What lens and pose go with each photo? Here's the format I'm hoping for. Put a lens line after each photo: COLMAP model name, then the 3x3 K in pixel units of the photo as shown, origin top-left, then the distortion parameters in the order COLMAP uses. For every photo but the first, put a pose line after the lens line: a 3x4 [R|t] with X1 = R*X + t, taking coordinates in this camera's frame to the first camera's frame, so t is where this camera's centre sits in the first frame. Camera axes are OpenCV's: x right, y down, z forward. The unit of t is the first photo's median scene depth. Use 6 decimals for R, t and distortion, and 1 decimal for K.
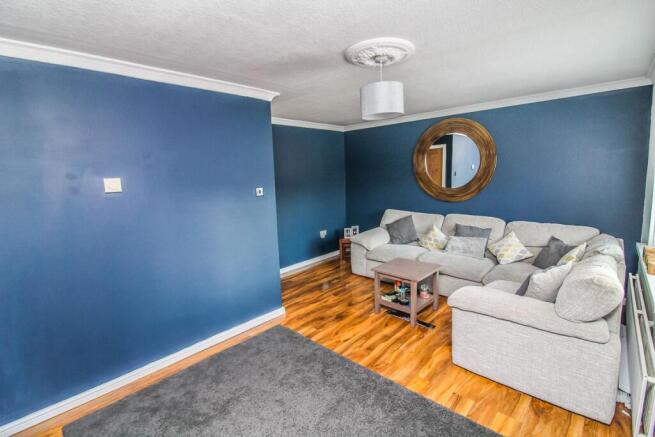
lens RADIAL K [[302.7, 0, 325.5], [0, 302.7, 217.4], [0, 0, 1]] dist [-0.005824, -0.004308]
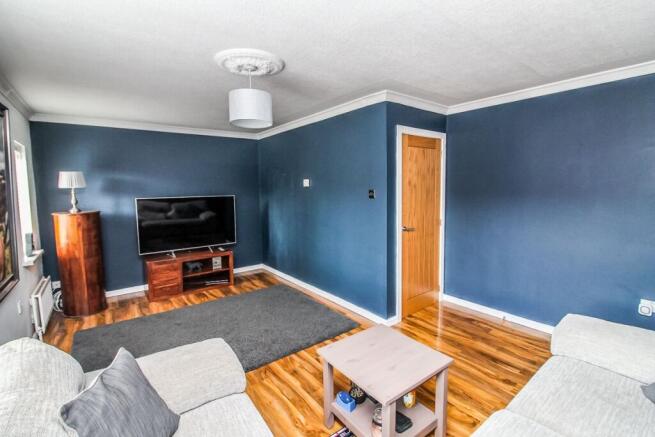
lens RADIAL K [[302.7, 0, 330.3], [0, 302.7, 209.4], [0, 0, 1]] dist [-0.005824, -0.004308]
pose [[-0.157685, 0.115772, -0.980680, 0.839034], [-0.124647, 0.982827, 0.136067, -0.153997], [0.979591, 0.143695, -0.140547, 1.025531]]
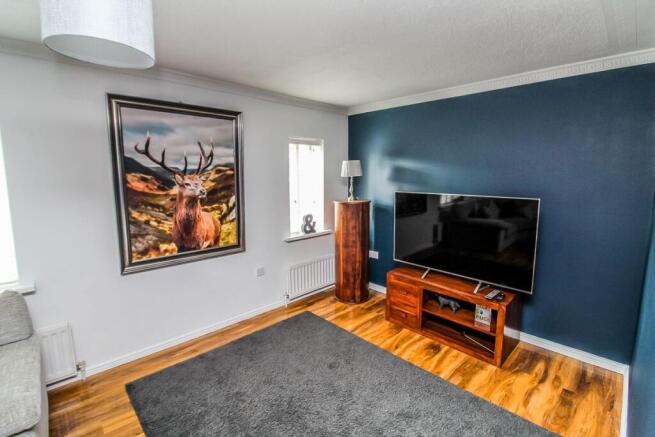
lens RADIAL K [[302.7, 0, 329.7], [0, 302.7, 214.1], [0, 0, 1]] dist [-0.005824, -0.004308]
pose [[-0.998546, 0.027920, 0.046113, -0.116301], [0.039795, 0.958822, 0.281207, -0.148579], [-0.036363, 0.282633, -0.958539, 1.058284]]
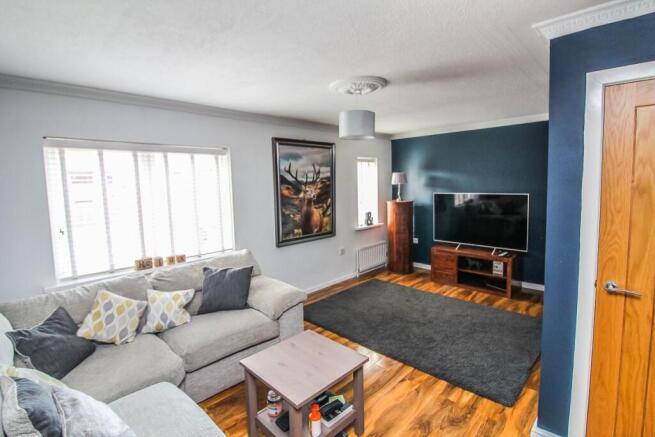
lens RADIAL K [[319.0, 0, 327.1], [0, 319.0, 213.8], [0, 0, 1]] dist [-0.014804, 0.000767]
pose [[-0.998197, 0.056564, 0.020080, 0.217309], [0.059772, 0.967245, 0.246707, -0.250825], [-0.005467, 0.247462, -0.968882, 1.622531]]
